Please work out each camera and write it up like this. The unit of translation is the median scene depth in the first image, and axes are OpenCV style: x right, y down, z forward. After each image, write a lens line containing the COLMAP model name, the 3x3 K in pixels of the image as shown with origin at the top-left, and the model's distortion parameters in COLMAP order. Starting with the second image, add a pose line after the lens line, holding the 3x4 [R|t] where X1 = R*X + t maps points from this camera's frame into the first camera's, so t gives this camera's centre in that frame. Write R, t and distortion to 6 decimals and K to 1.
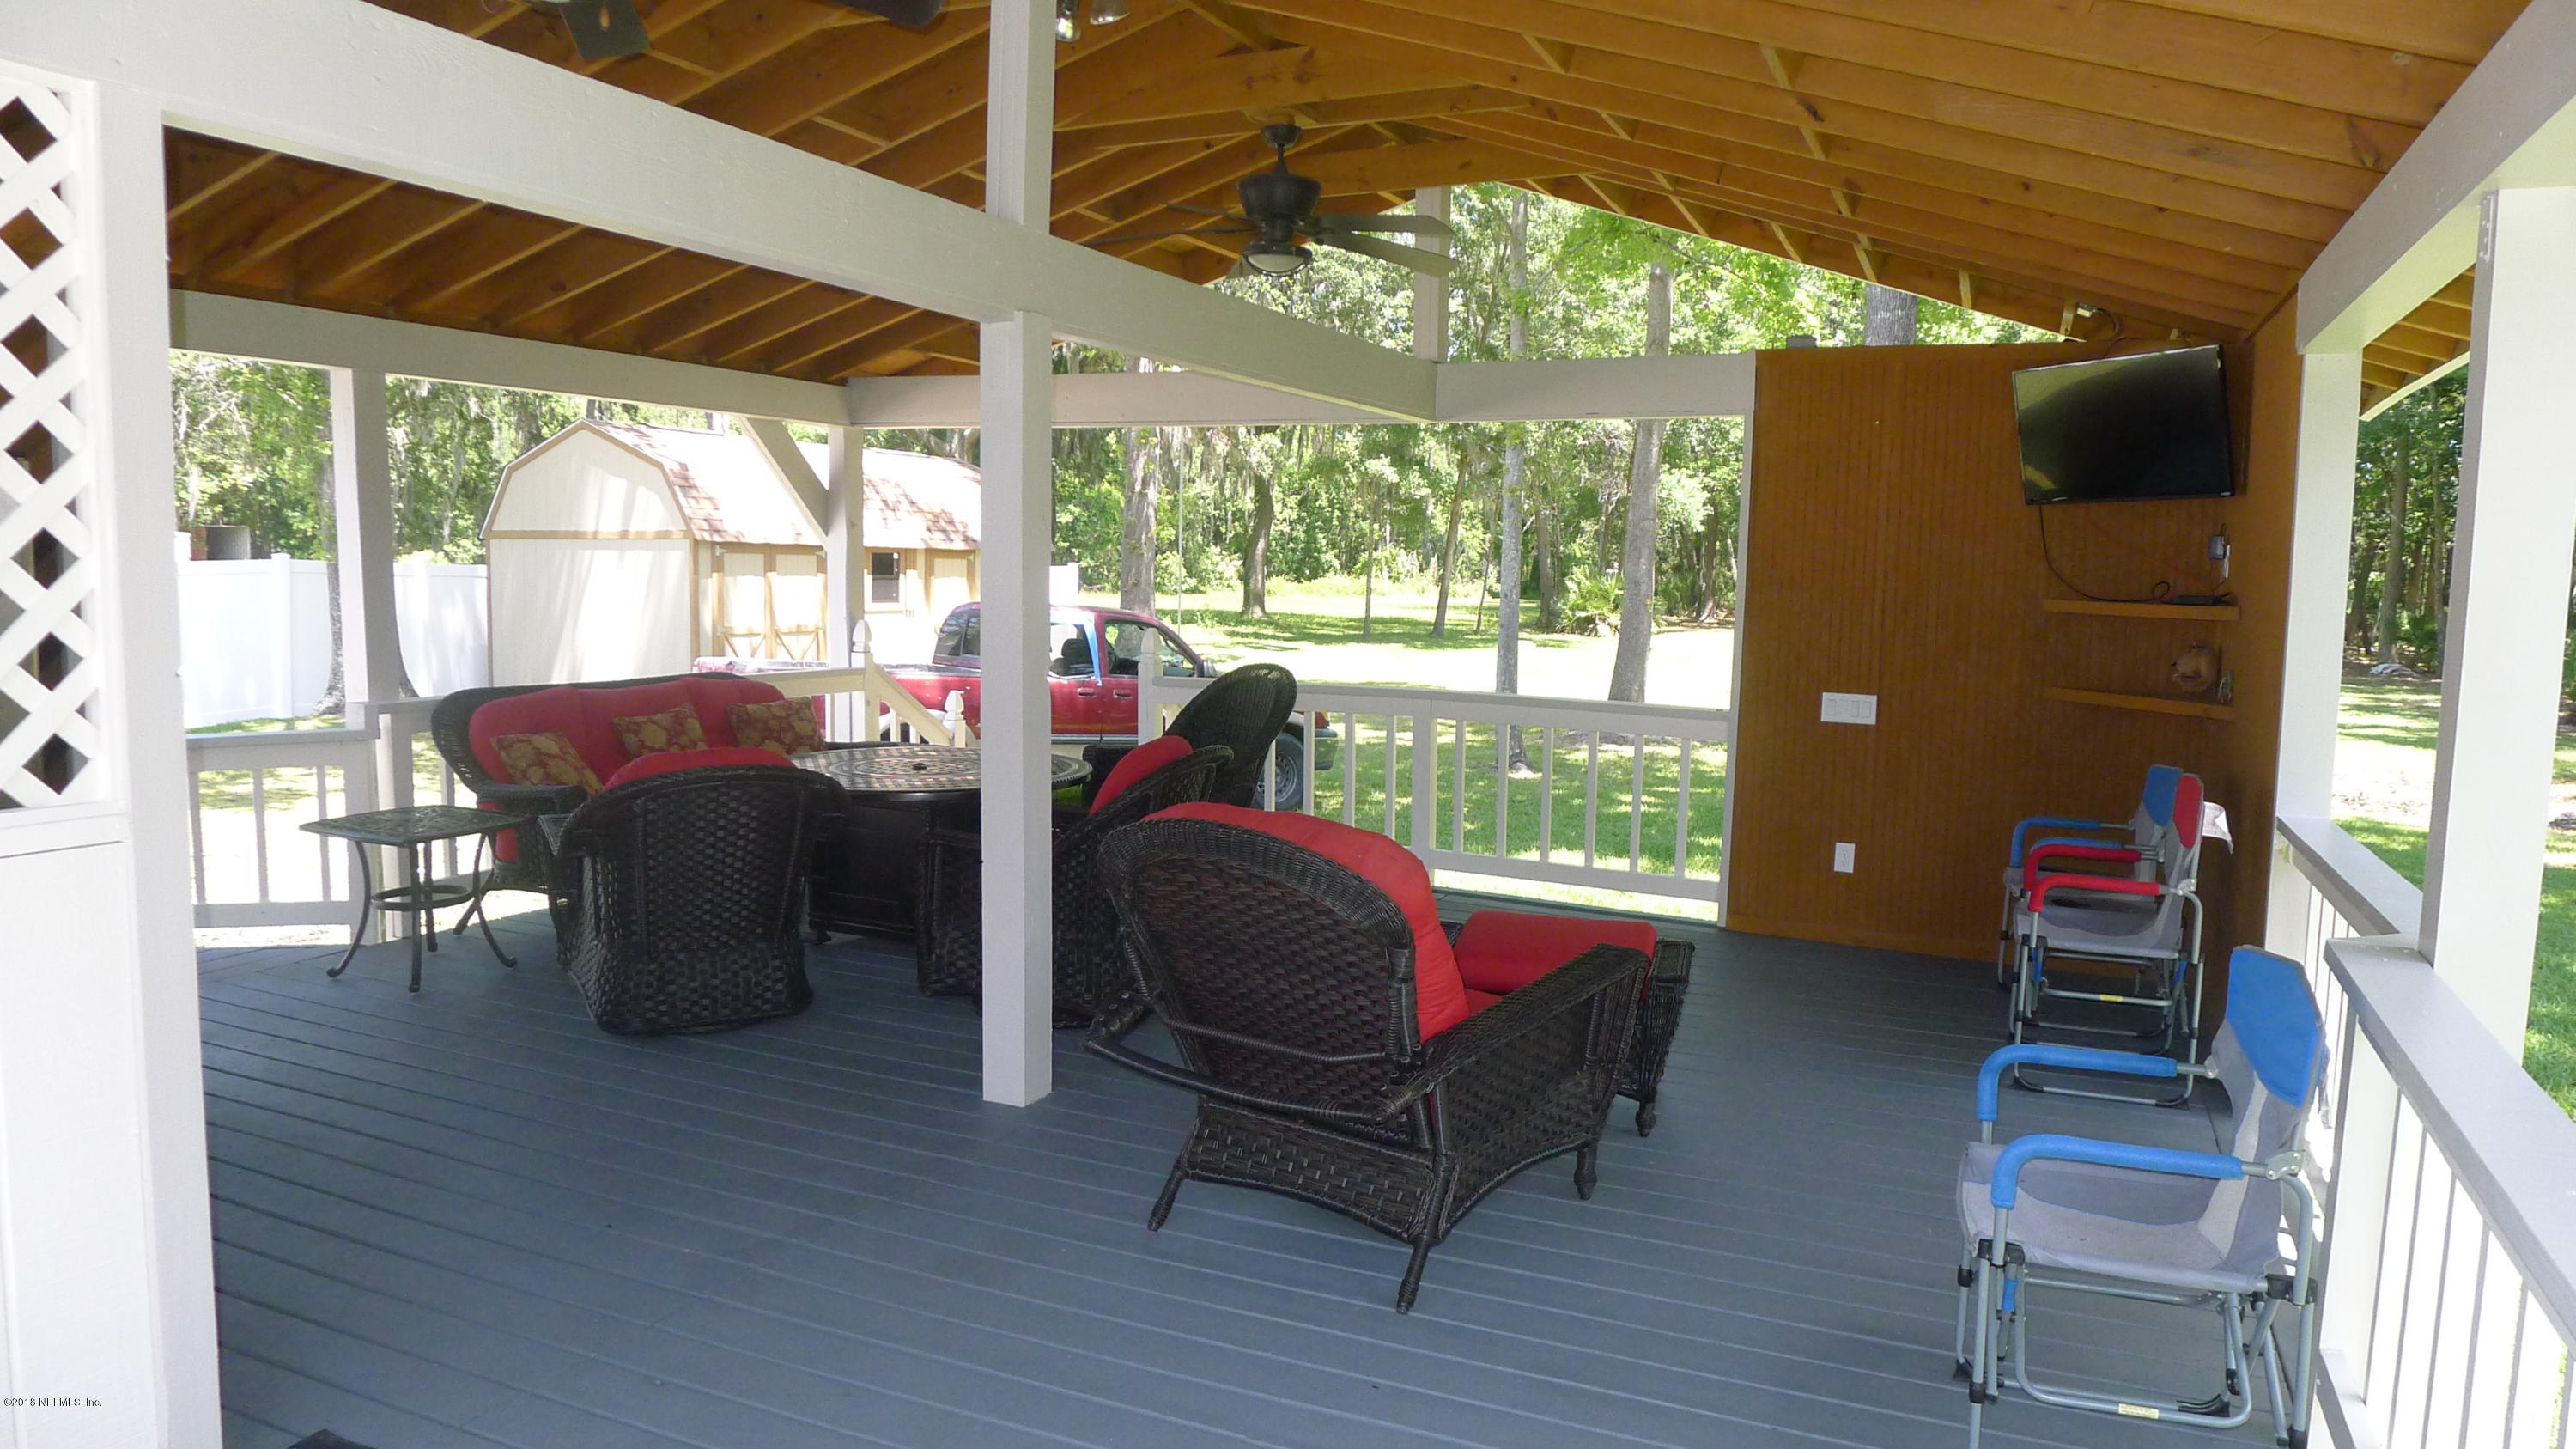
lens RADIAL K [[1695.6, 0, 1278.6], [0, 1695.6, 726.2], [0, 0, 1]] dist [-0.056193, 0.023643]
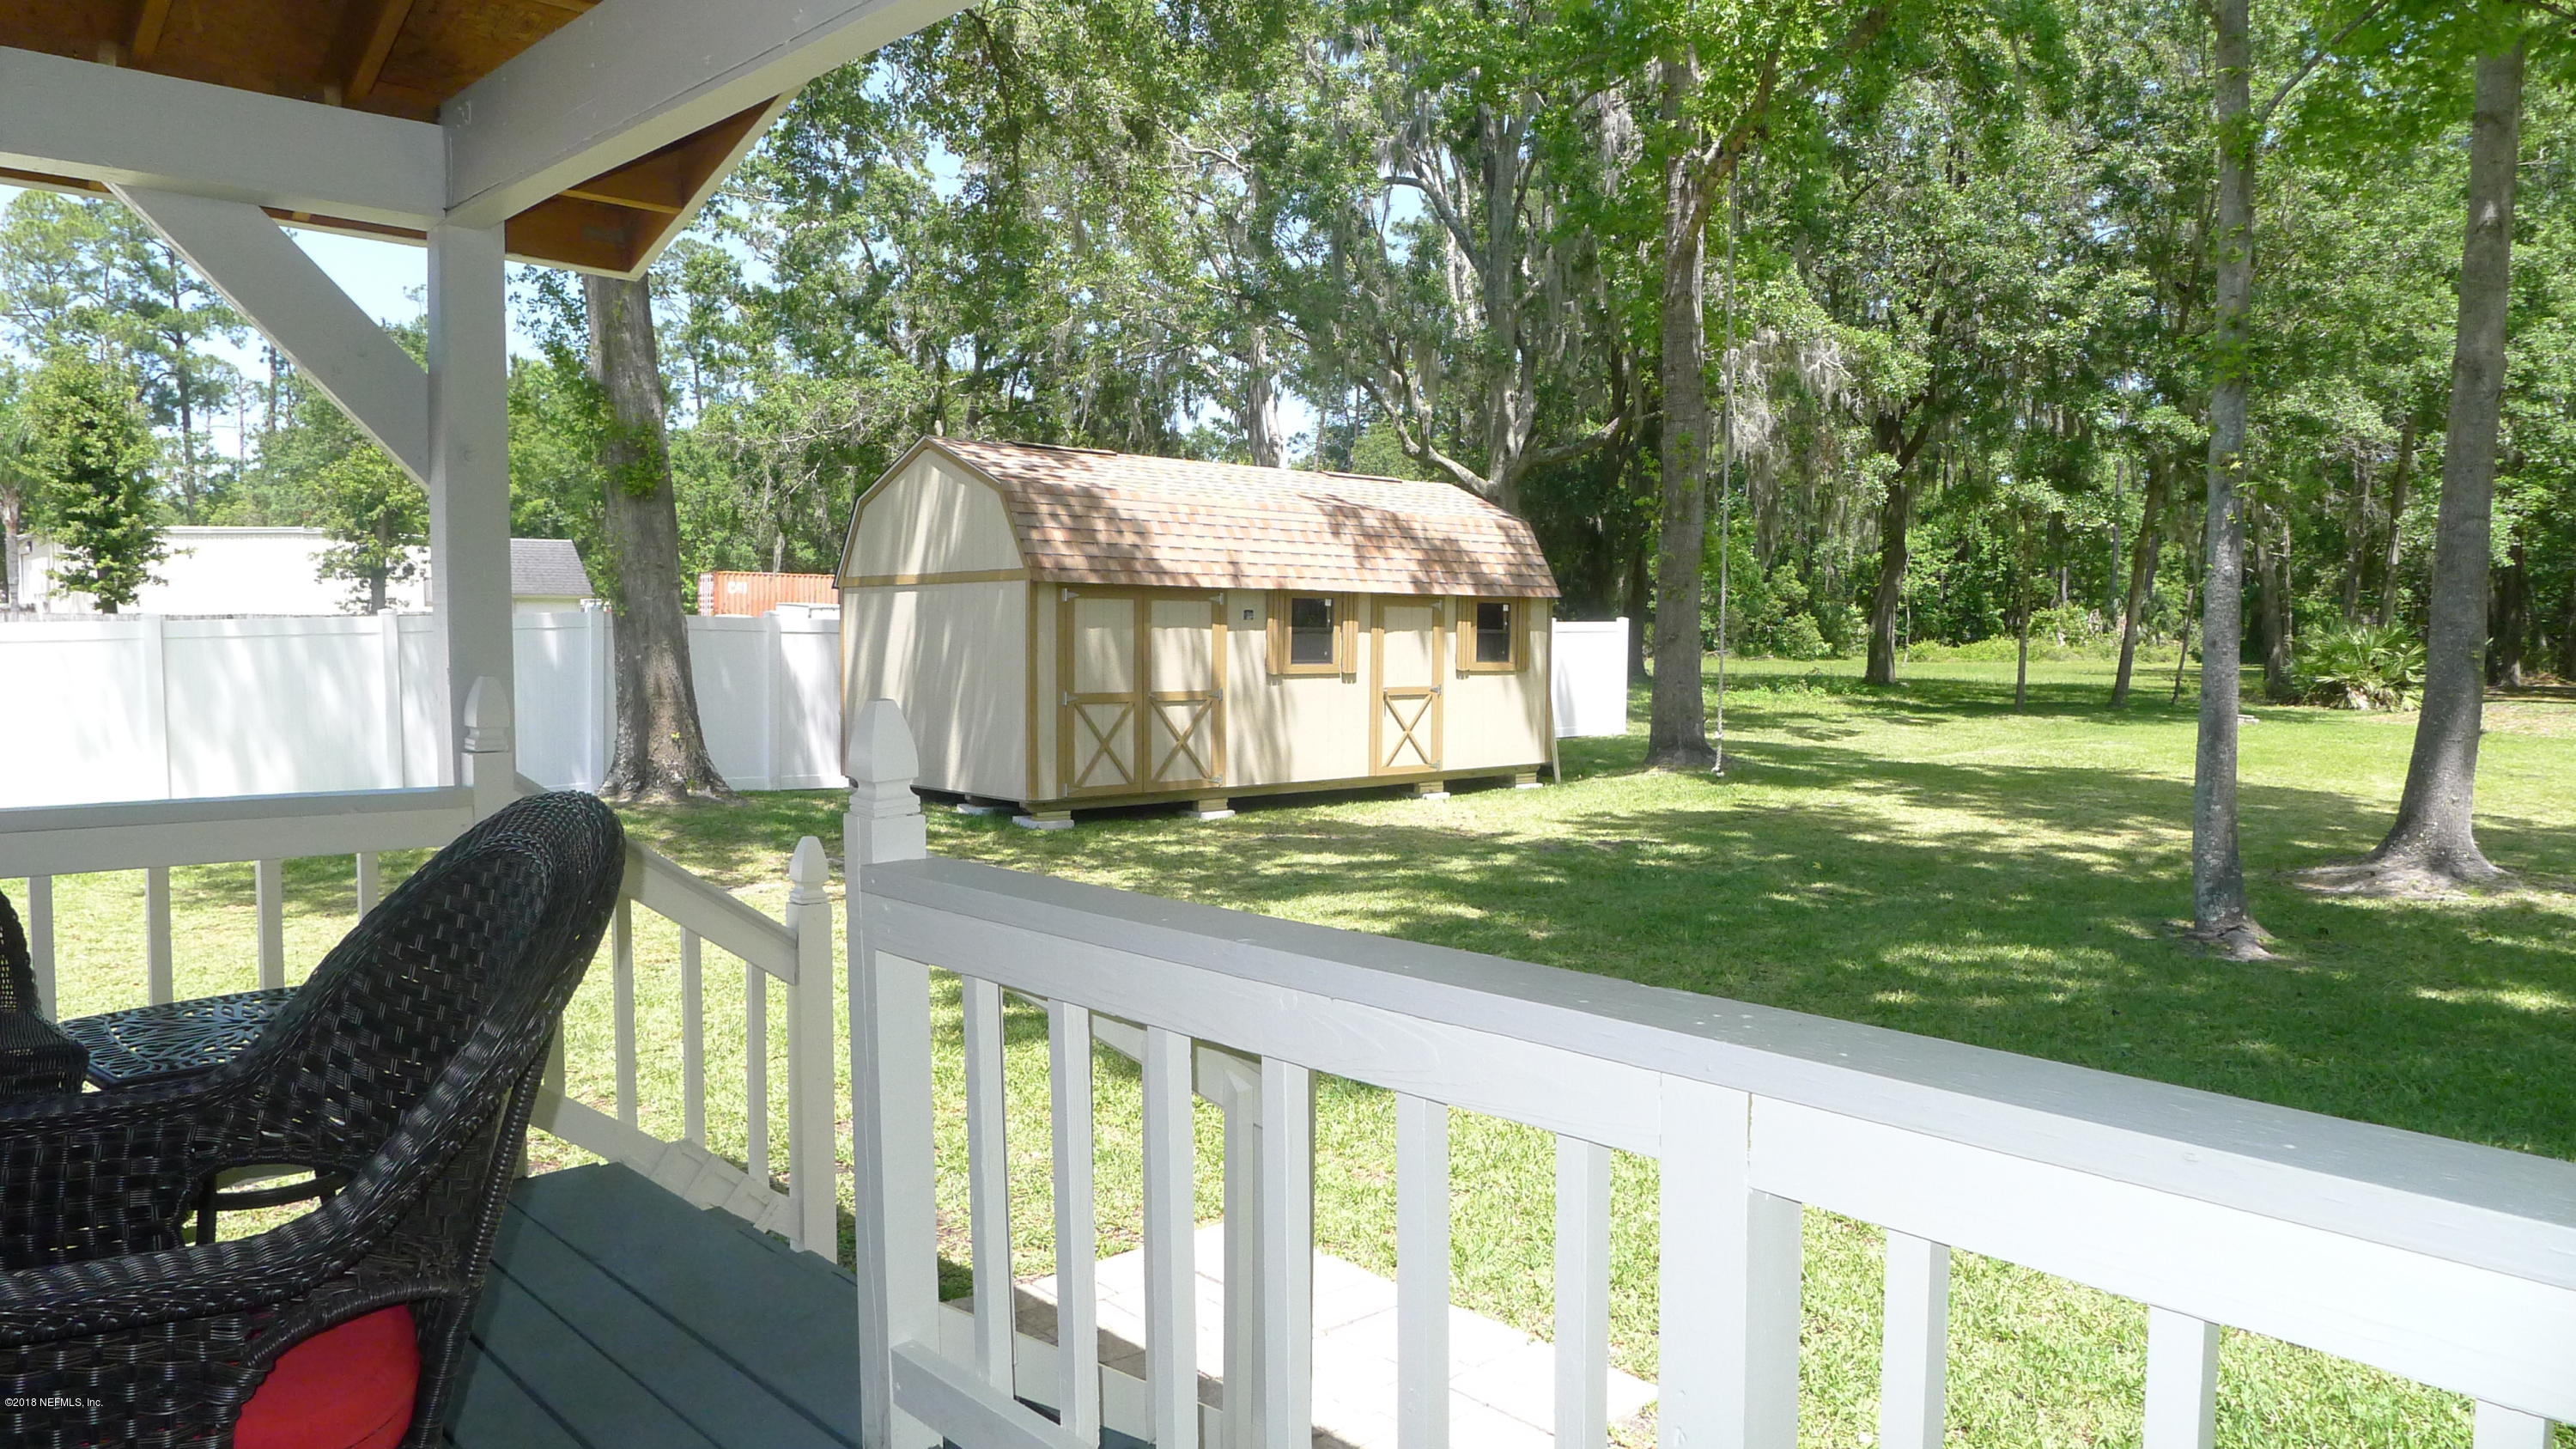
lens RADIAL K [[1695.6, 0, 1278.6], [0, 1695.6, 726.2], [0, 0, 1]] dist [-0.056193, 0.023643]
pose [[0.929447, 0.006032, -0.368907, 0.017392], [-0.021071, 0.999102, -0.036751, -0.007613], [0.368354, 0.041931, 0.928739, 0.133273]]
